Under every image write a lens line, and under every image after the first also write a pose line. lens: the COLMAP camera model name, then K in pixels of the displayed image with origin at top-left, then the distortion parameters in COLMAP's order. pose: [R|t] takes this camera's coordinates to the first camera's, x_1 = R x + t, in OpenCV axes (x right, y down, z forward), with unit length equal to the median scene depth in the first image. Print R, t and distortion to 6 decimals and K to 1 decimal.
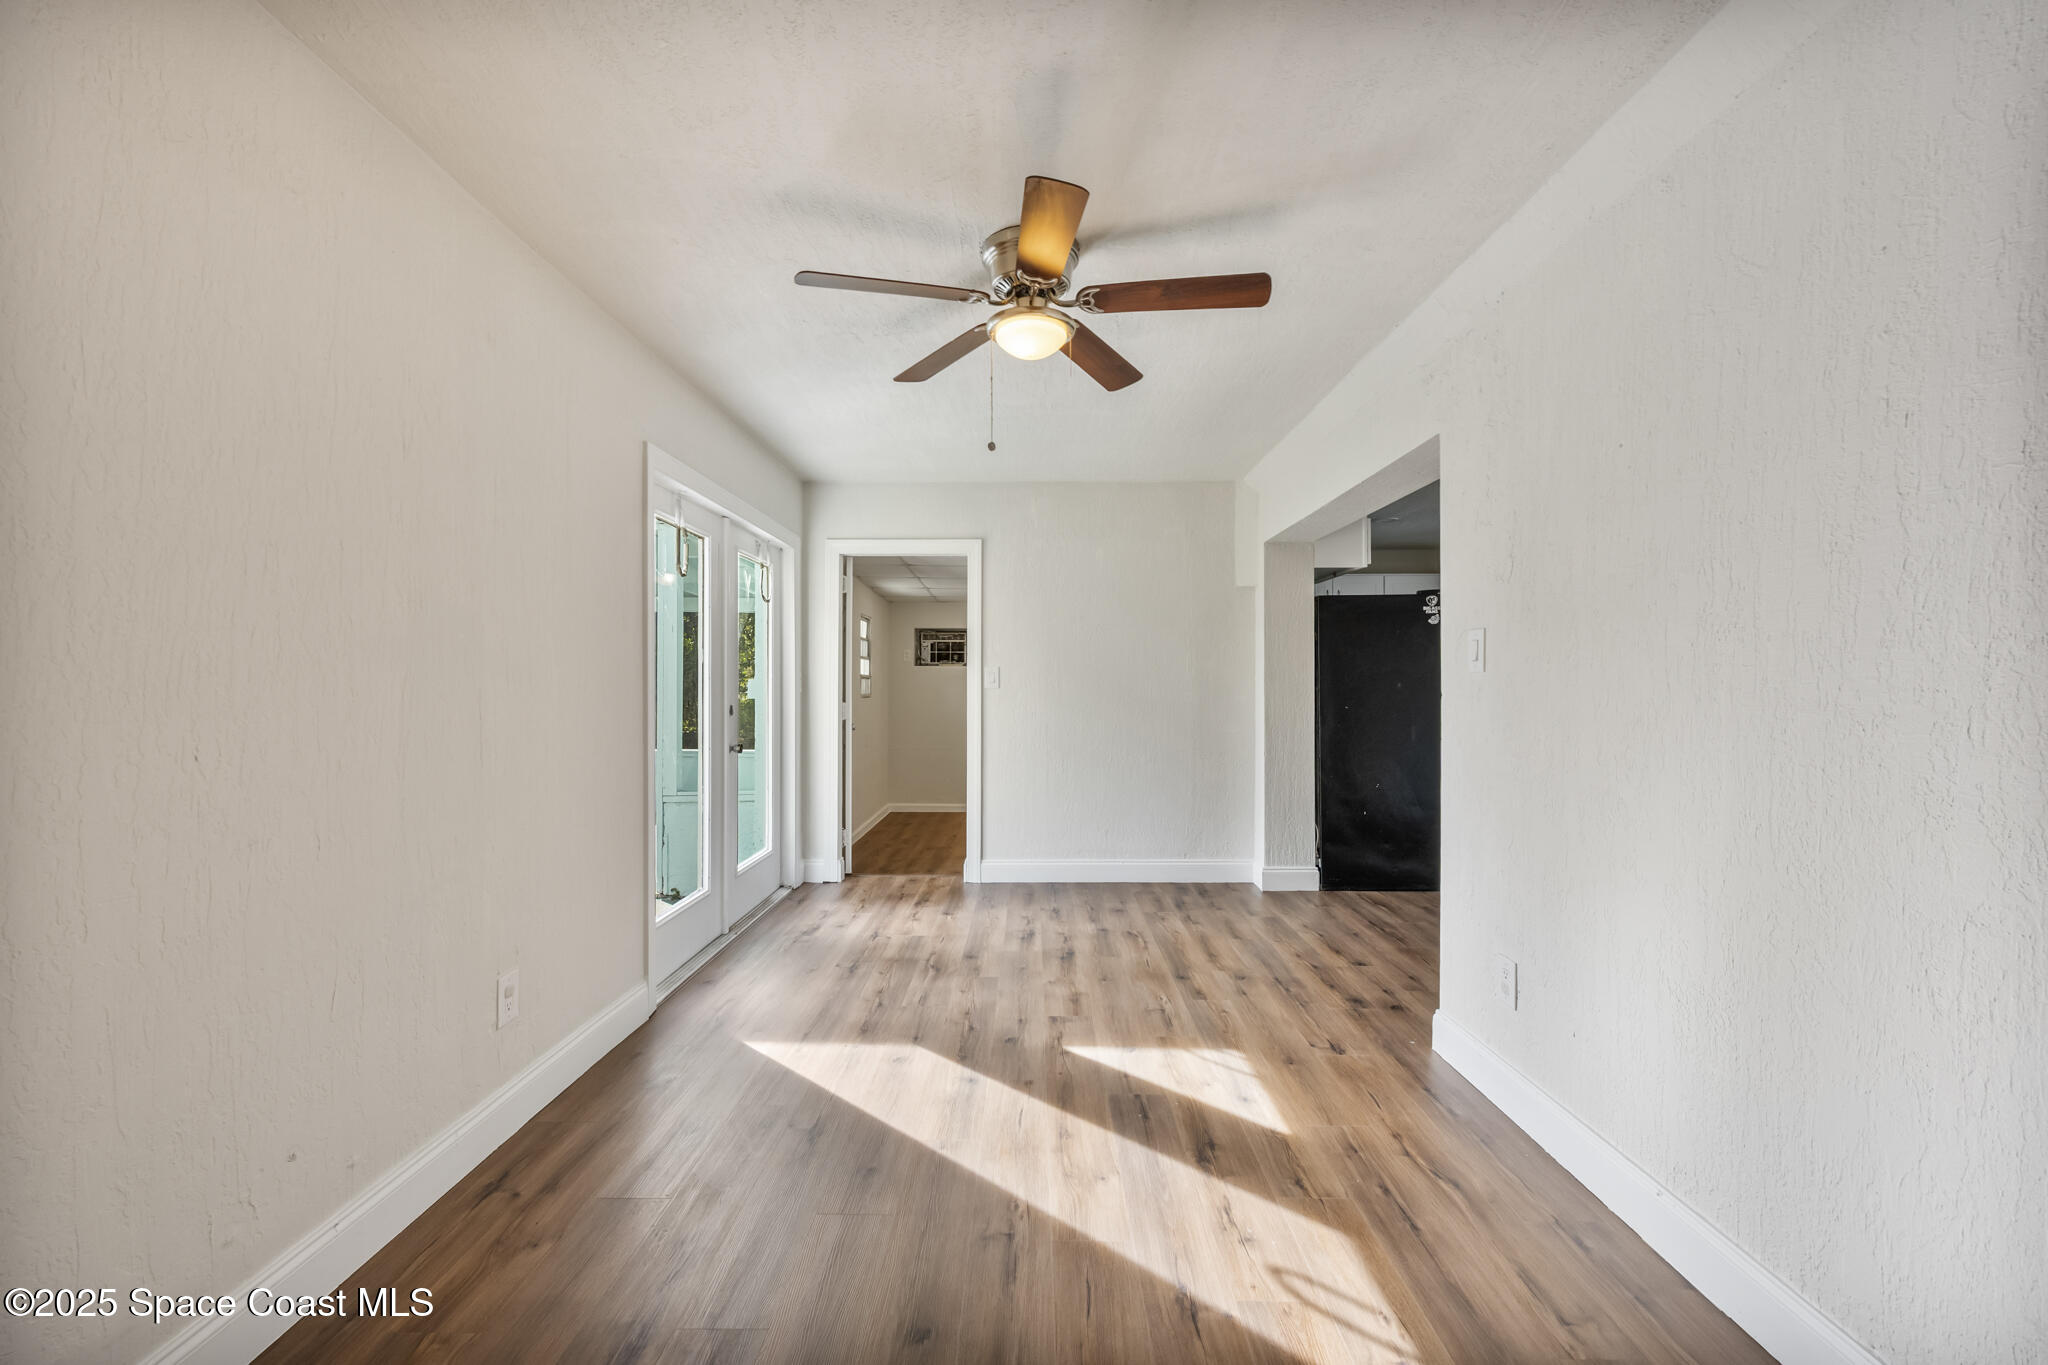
lens RADIAL K [[840.0, 0, 1017.9], [0, 840.0, 667.1], [0, 0, 1]] dist [0.004694, 0.000449]
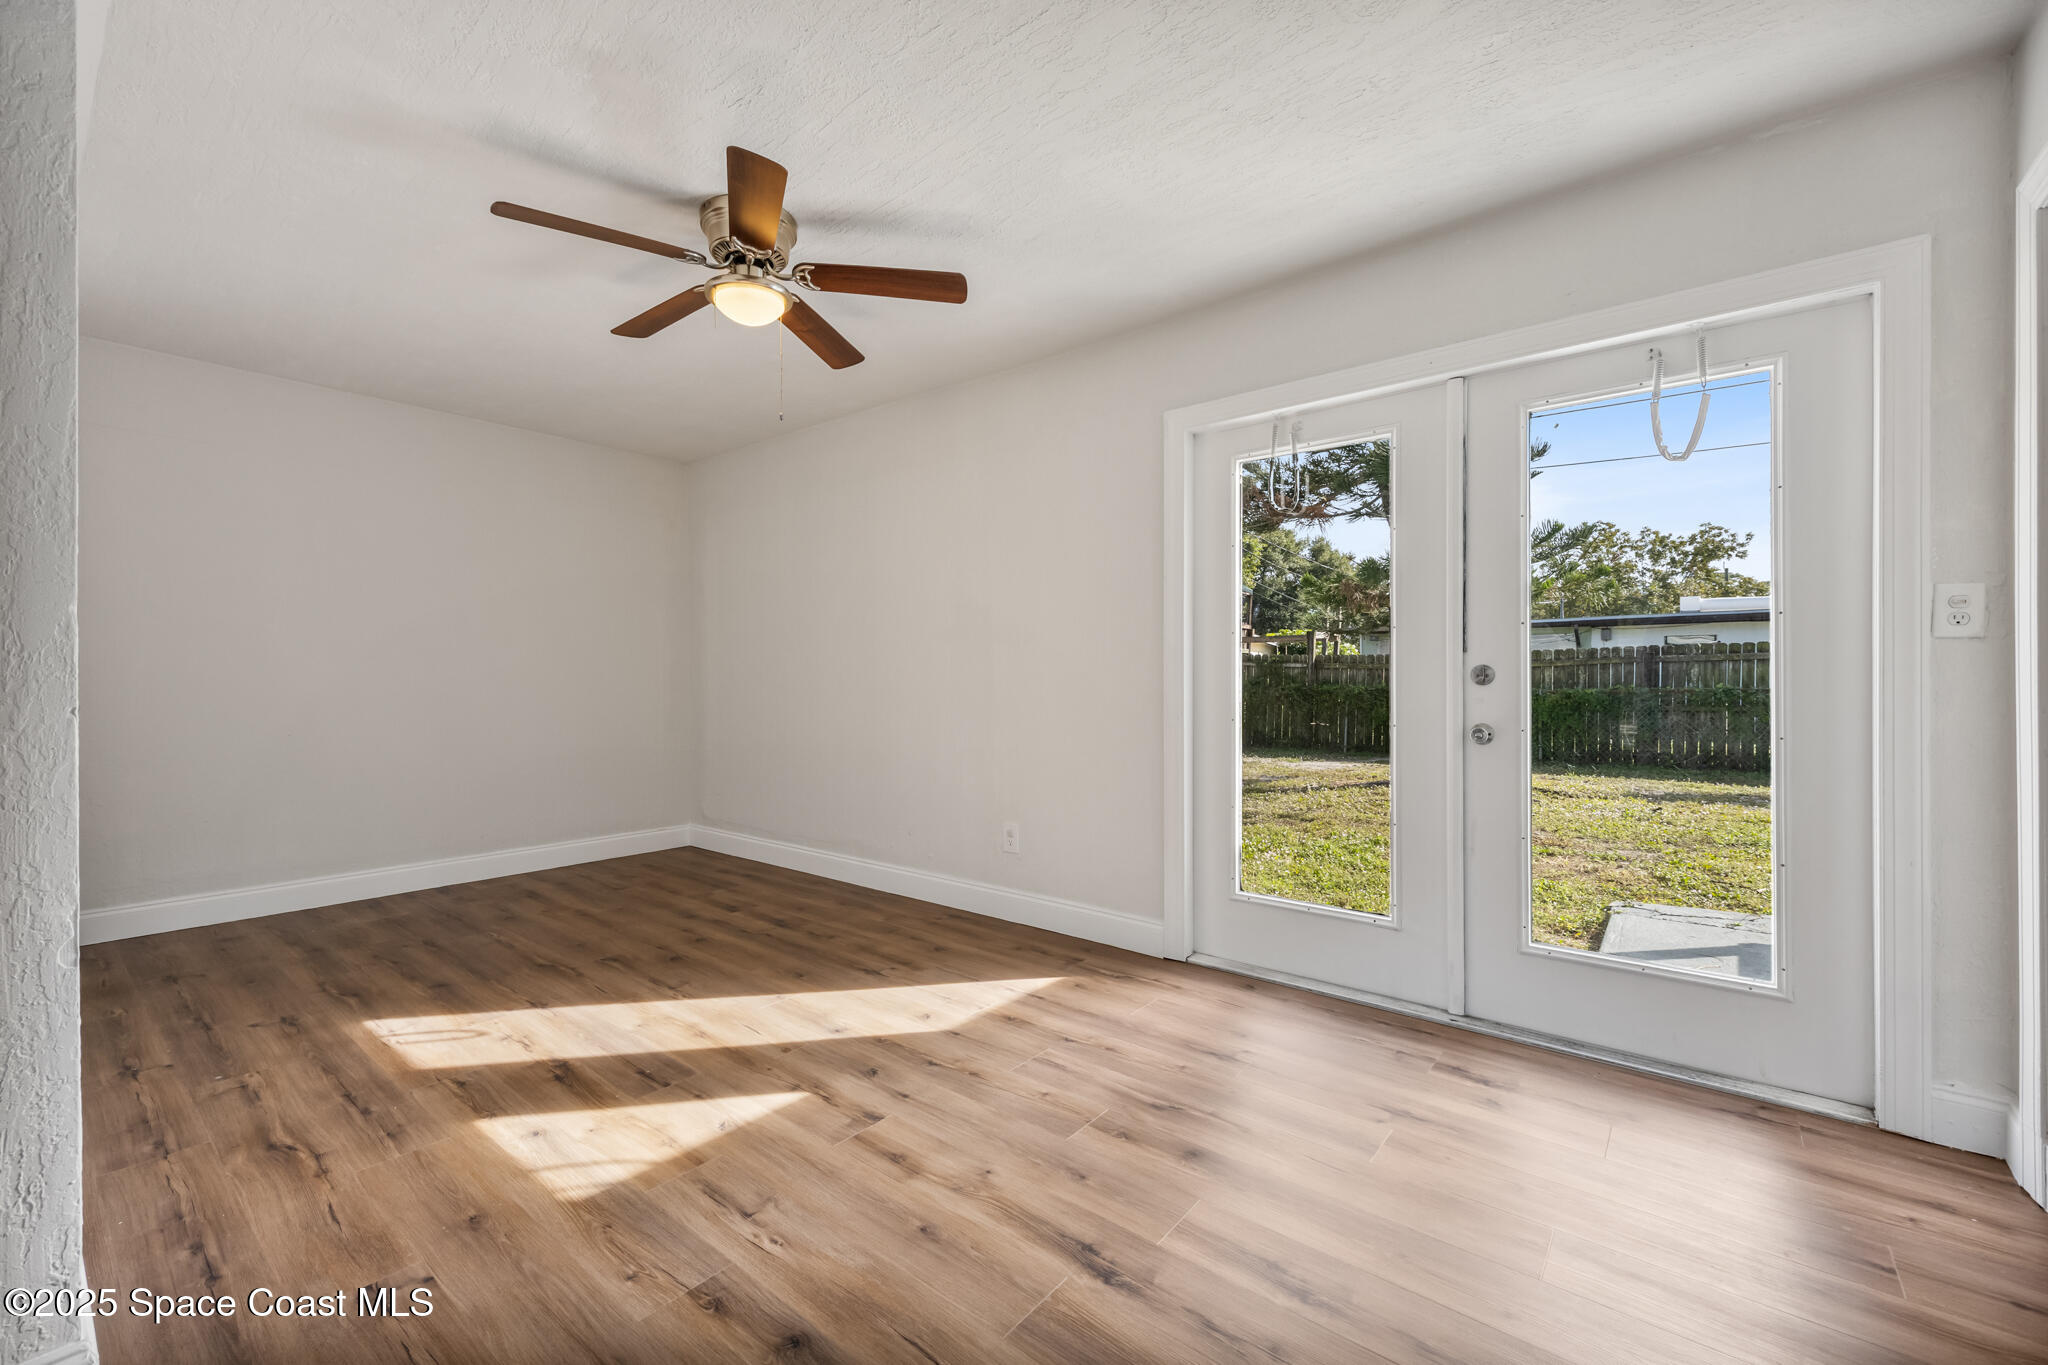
lens RADIAL K [[840.0, 0, 1017.9], [0, 840.0, 667.1], [0, 0, 1]] dist [0.004694, 0.000449]
pose [[-0.621697, -0.010609, -0.783186, 0.582866], [0.015661, 0.999540, -0.025972, 0.089680], [0.783102, -0.028412, -0.621244, 1.762584]]
